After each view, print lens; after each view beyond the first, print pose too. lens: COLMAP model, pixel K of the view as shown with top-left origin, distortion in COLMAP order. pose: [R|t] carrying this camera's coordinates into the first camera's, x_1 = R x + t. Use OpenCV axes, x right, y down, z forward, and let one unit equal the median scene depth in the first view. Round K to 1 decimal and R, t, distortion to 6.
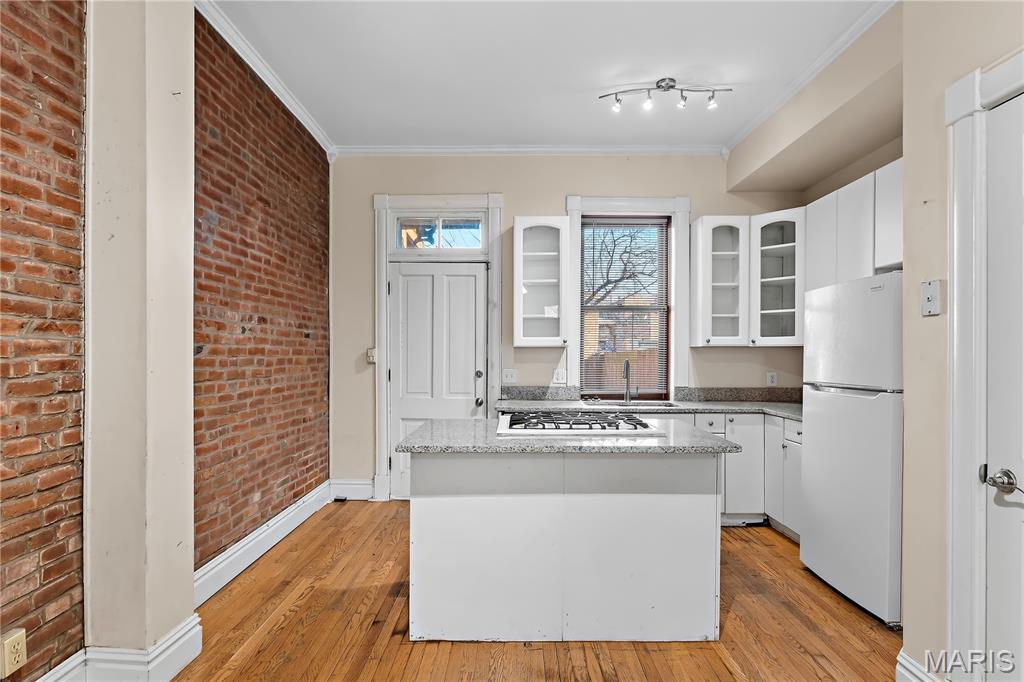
lens RADIAL K [[525.9, 0, 519.1], [0, 525.9, 360.6], [0, 0, 1]] dist [-0.000976, -0.000759]
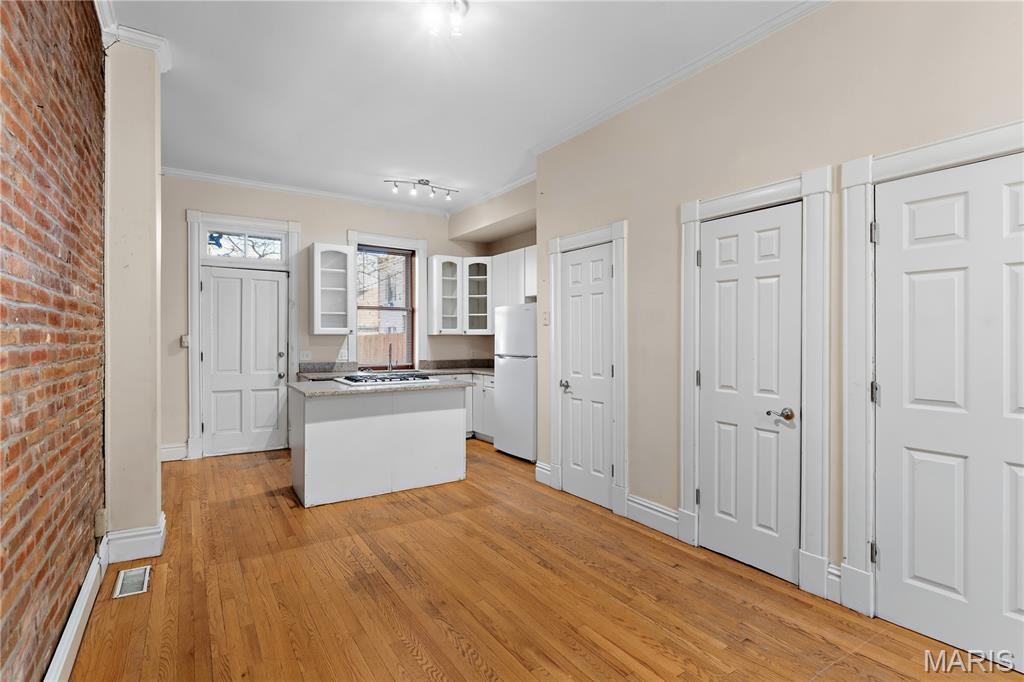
lens RADIAL K [[481.2, 0, 512.0], [0, 481.2, 341.0], [0, 0, 1]] dist [-0.000876, -0.000340]
pose [[0.836312, -0.002560, 0.548248, -0.274637], [0.006237, 0.999969, -0.004846, 0.001070], [-0.548218, 0.007472, 0.836302, -0.373690]]
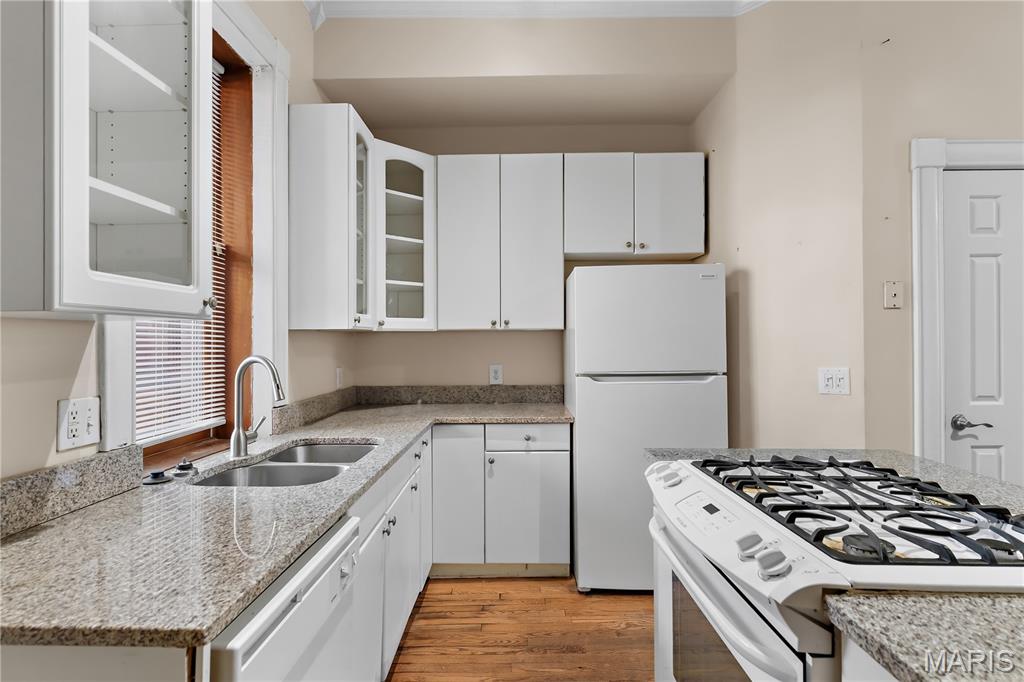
lens RADIAL K [[507.0, 0, 512.0], [0, 507.0, 341.0], [0, 0, 1]] dist [0.000810, 0.000053]
pose [[0.027088, 0.000019, 0.999633, -0.205157], [0.020055, 0.999799, -0.000562, -0.010244], [-0.999432, 0.020063, 0.027082, 0.815935]]
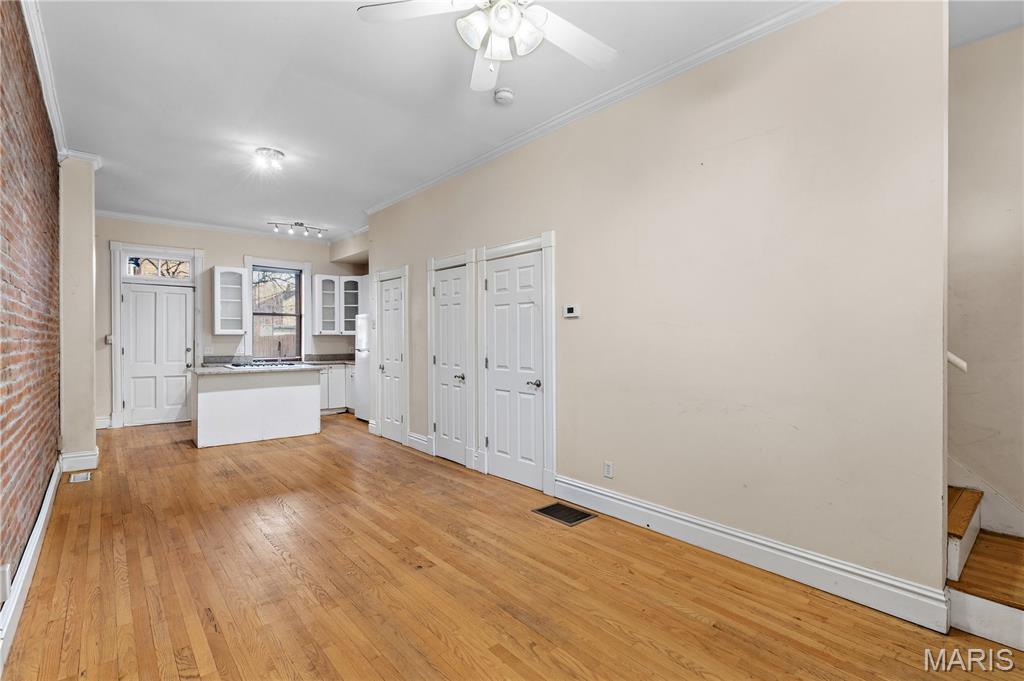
lens RADIAL K [[466.7, 0, 514.5], [0, 466.7, 342.5], [0, 0, 1]] dist [-0.001364, -0.000306]
pose [[0.759384, -0.005572, 0.650618, -0.283628], [0.007779, 0.999970, -0.000516, 0.011605], [-0.650596, 0.005453, 0.759405, -0.977355]]
